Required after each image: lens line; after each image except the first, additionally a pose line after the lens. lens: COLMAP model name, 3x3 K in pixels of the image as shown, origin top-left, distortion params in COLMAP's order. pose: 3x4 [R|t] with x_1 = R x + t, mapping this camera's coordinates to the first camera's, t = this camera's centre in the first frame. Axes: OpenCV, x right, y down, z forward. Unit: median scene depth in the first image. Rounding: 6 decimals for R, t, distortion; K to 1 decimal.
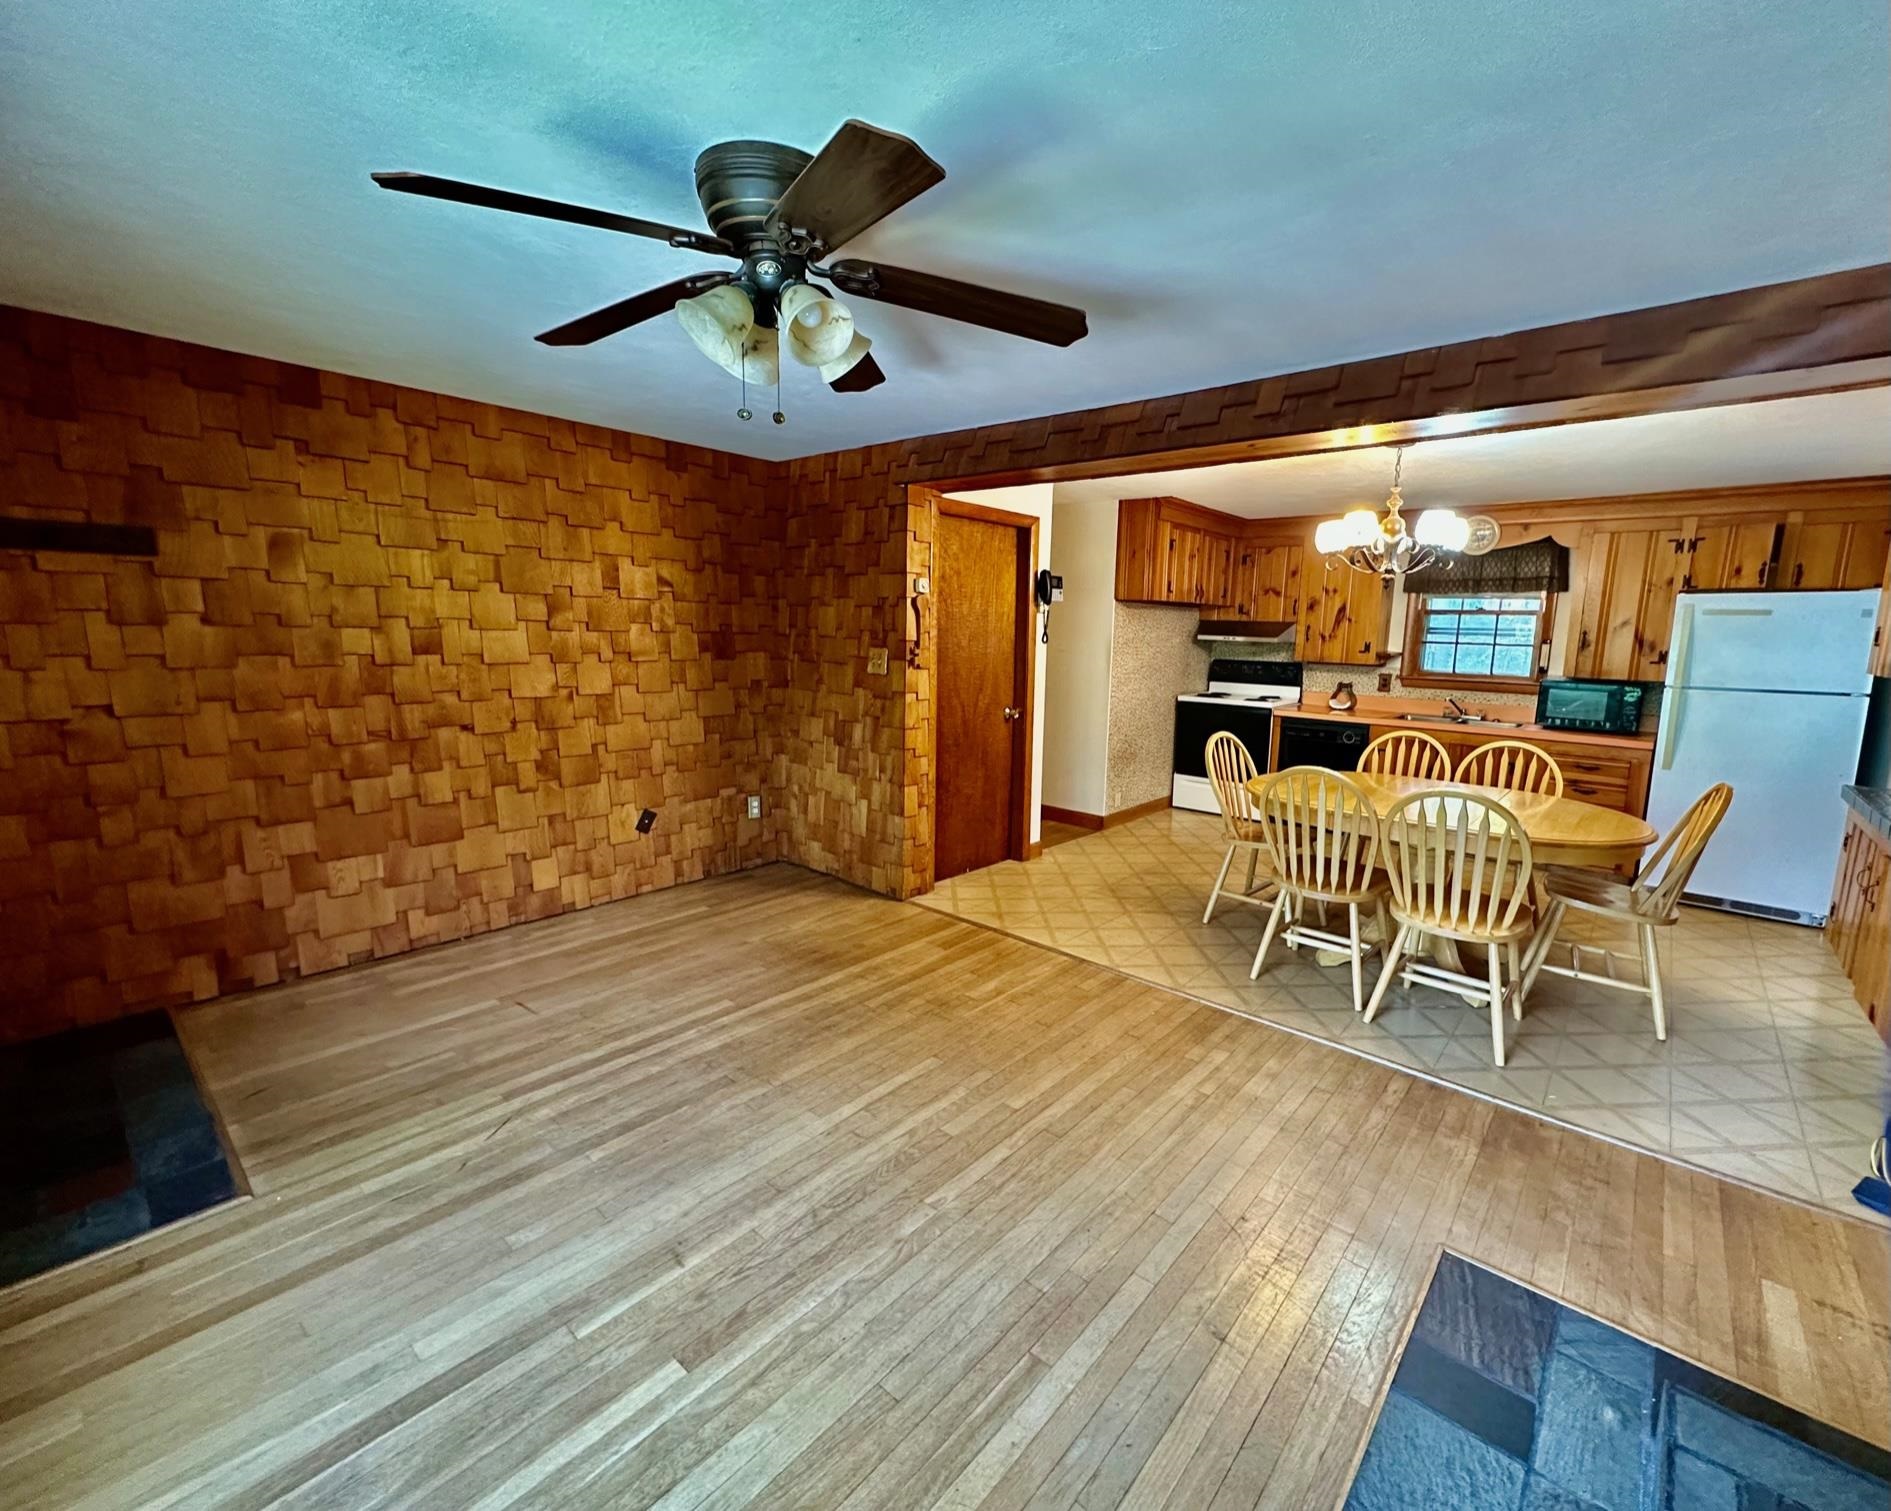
lens RADIAL K [[802.2, 0, 1011.0], [0, 802.2, 757.1], [0, 0, 1]] dist [0.000251, -0.000255]
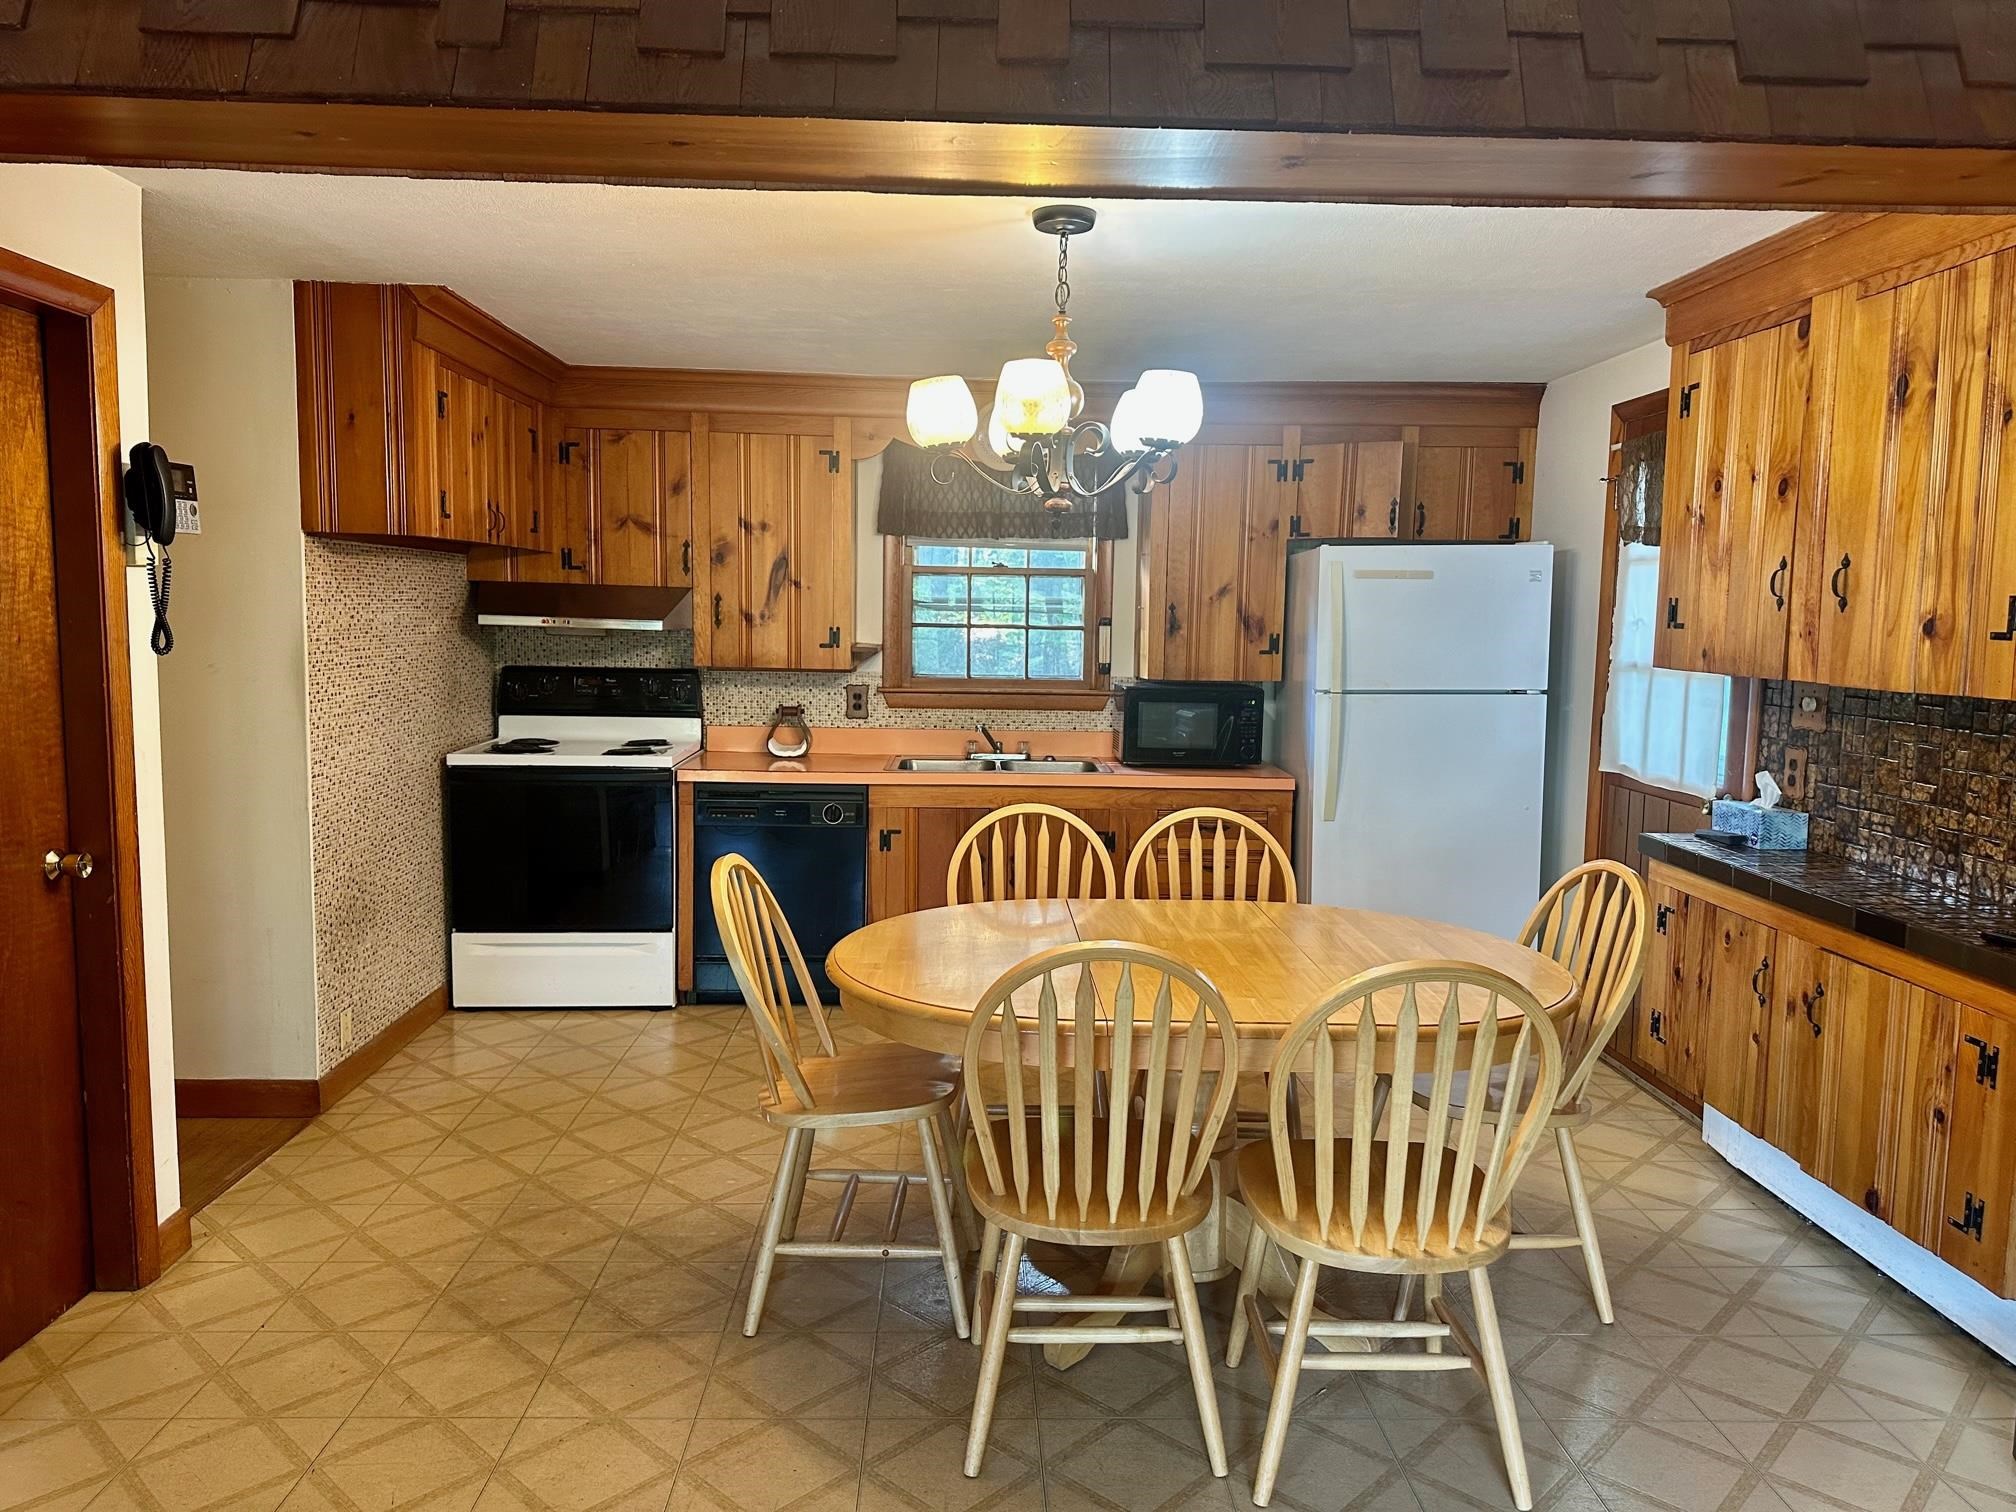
lens RADIAL K [[1408.6, 0, 1001.6], [0, 1408.6, 751.9], [0, 0, 1]] dist [0.101891, -0.114257]
pose [[0.755715, -0.078680, 0.650158, -0.092201], [0.106750, 0.994279, -0.003757, -0.058485], [-0.646142, 0.072243, 0.759790, 0.296351]]
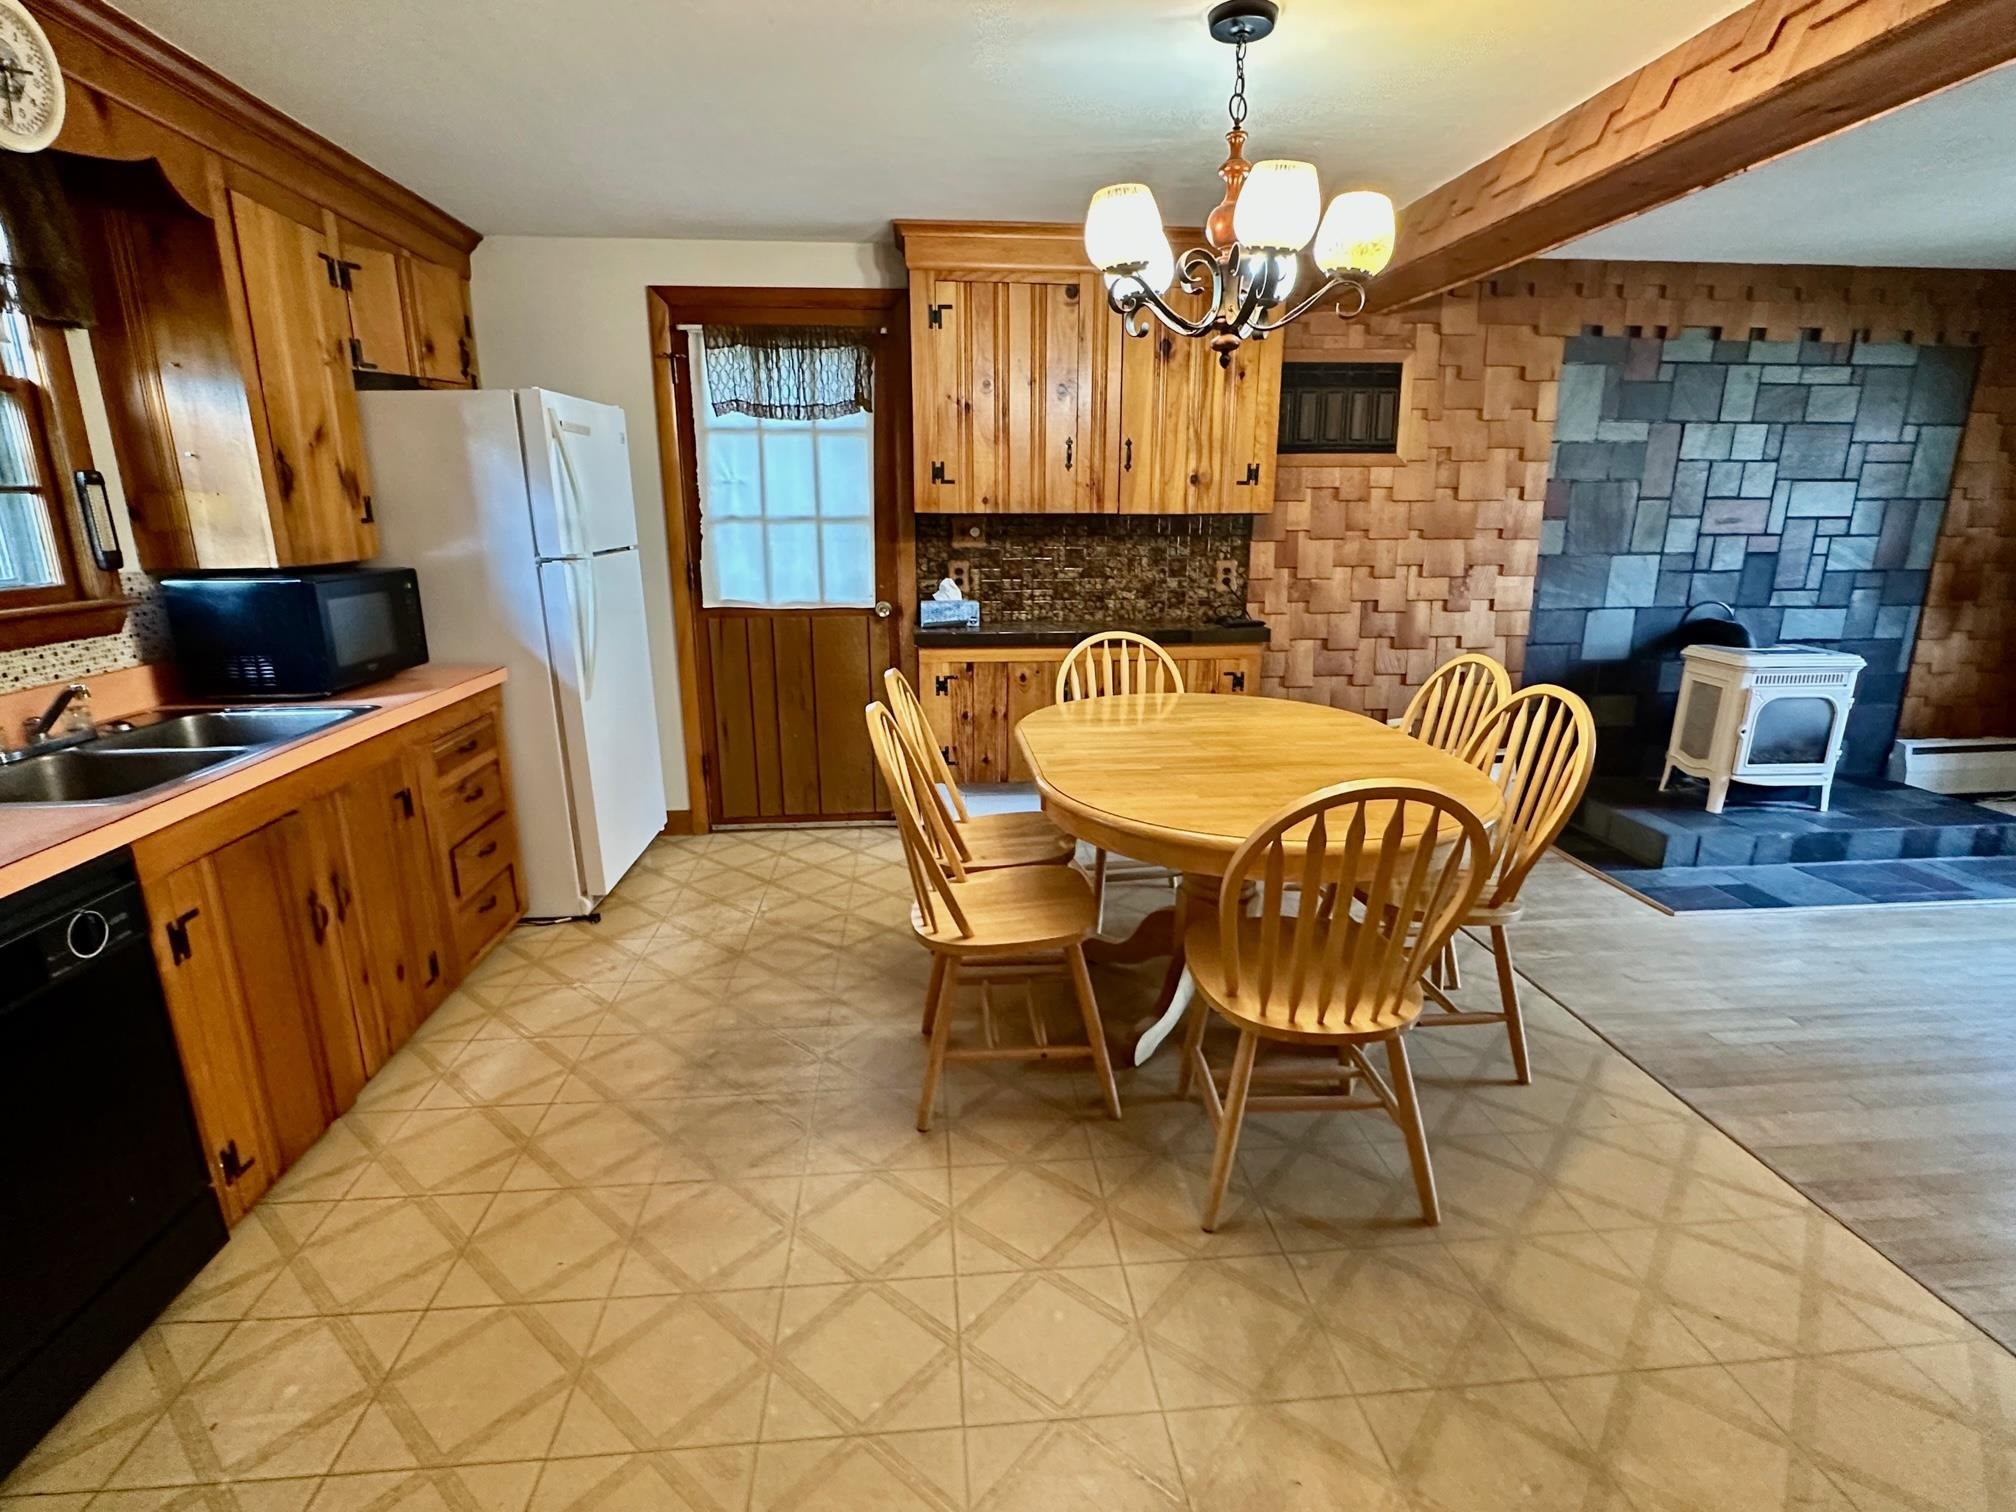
lens RADIAL K [[987.6, 0, 1002.2], [0, 987.6, 763.1], [0, 0, 1]] dist [-0.002936, -0.000026]
pose [[-0.699064, -0.204658, 0.685145, 0.089109], [0.096515, 0.922393, 0.374001, -0.171903], [-0.708515, 0.327578, -0.625059, 1.171162]]
